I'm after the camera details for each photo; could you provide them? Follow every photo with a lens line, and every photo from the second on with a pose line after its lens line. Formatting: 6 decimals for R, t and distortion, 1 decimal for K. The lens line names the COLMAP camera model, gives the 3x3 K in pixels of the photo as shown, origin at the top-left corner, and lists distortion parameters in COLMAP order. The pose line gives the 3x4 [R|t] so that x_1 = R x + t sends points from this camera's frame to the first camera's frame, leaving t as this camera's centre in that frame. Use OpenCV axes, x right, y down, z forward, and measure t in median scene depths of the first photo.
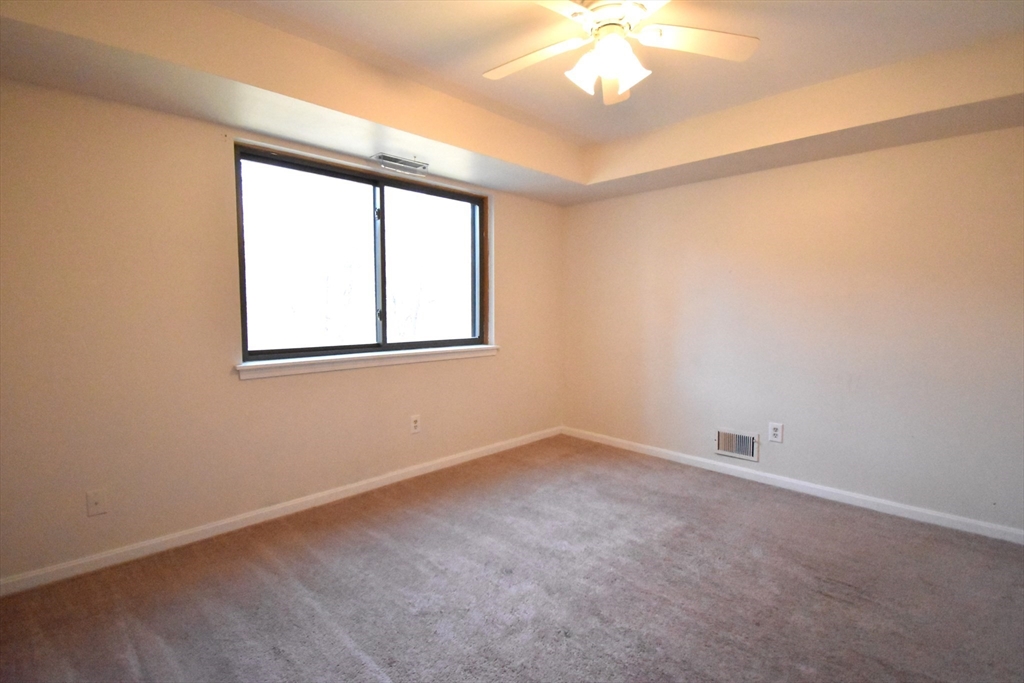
lens RADIAL K [[470.5, 0, 515.3], [0, 470.5, 339.3], [0, 0, 1]] dist [0.003819, -0.017194]
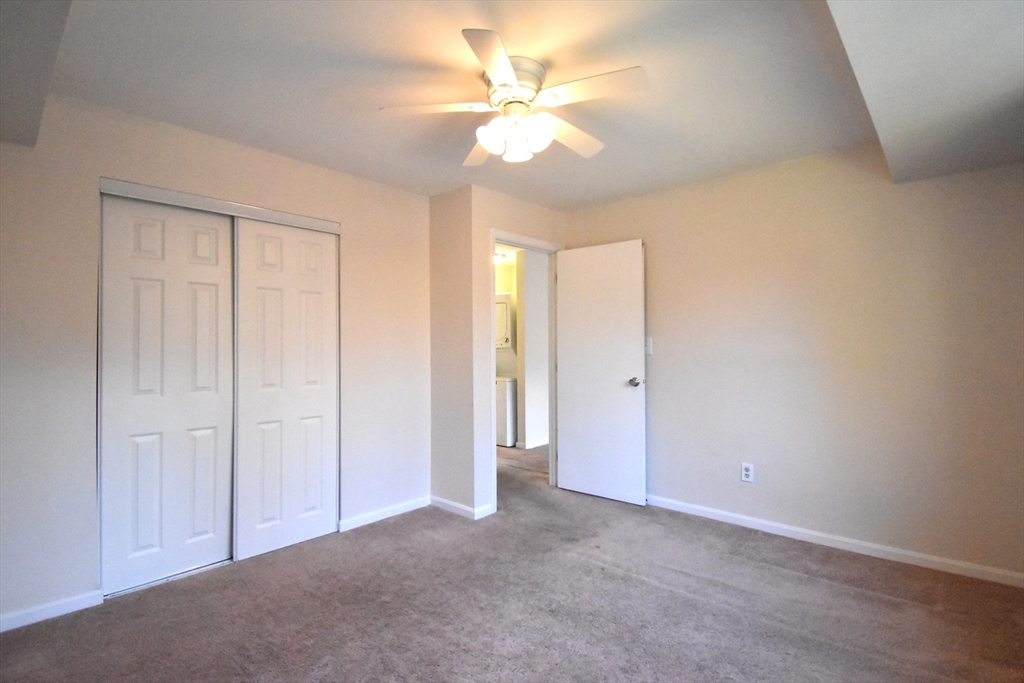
lens RADIAL K [[470.5, 0, 515.3], [0, 470.5, 339.3], [0, 0, 1]] dist [0.003819, -0.017194]
pose [[-0.999909, 0.004980, -0.012503, 0.140433], [0.004333, 0.998678, 0.051217, -0.095581], [0.012742, 0.051159, -0.998609, 1.386043]]
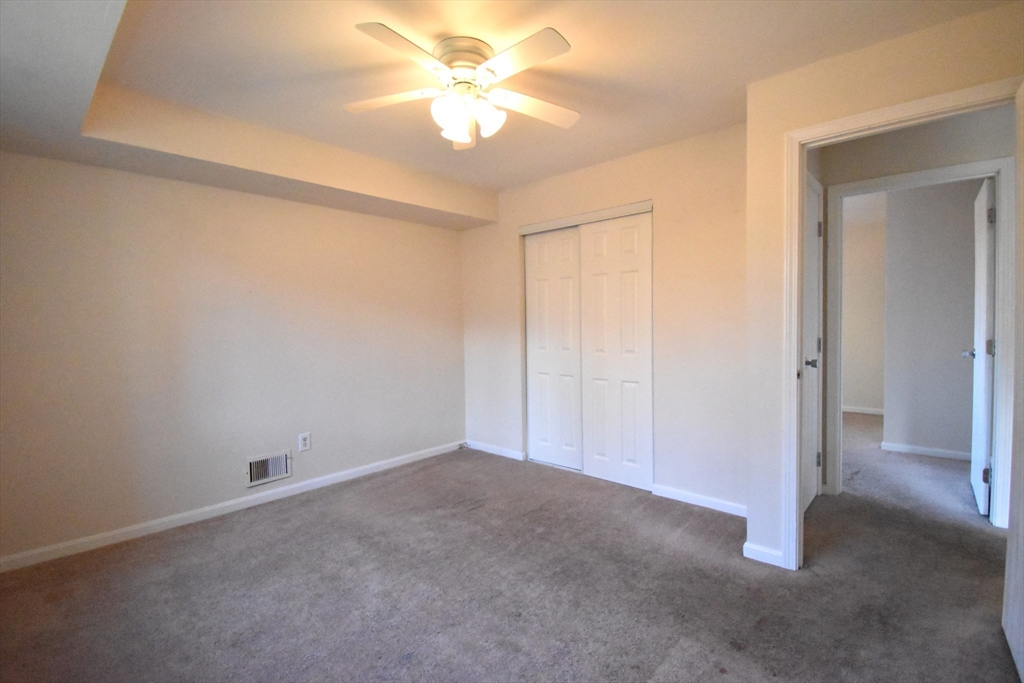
lens RADIAL K [[454.0, 0, 511.0], [0, 454.0, 340.0], [0, 0, 1]] dist [0.000615, -0.000578]
pose [[-0.022412, -0.037944, 0.999029, -0.598992], [0.088423, 0.995288, 0.039785, -0.045590], [-0.995831, 0.089229, -0.018951, 0.616711]]
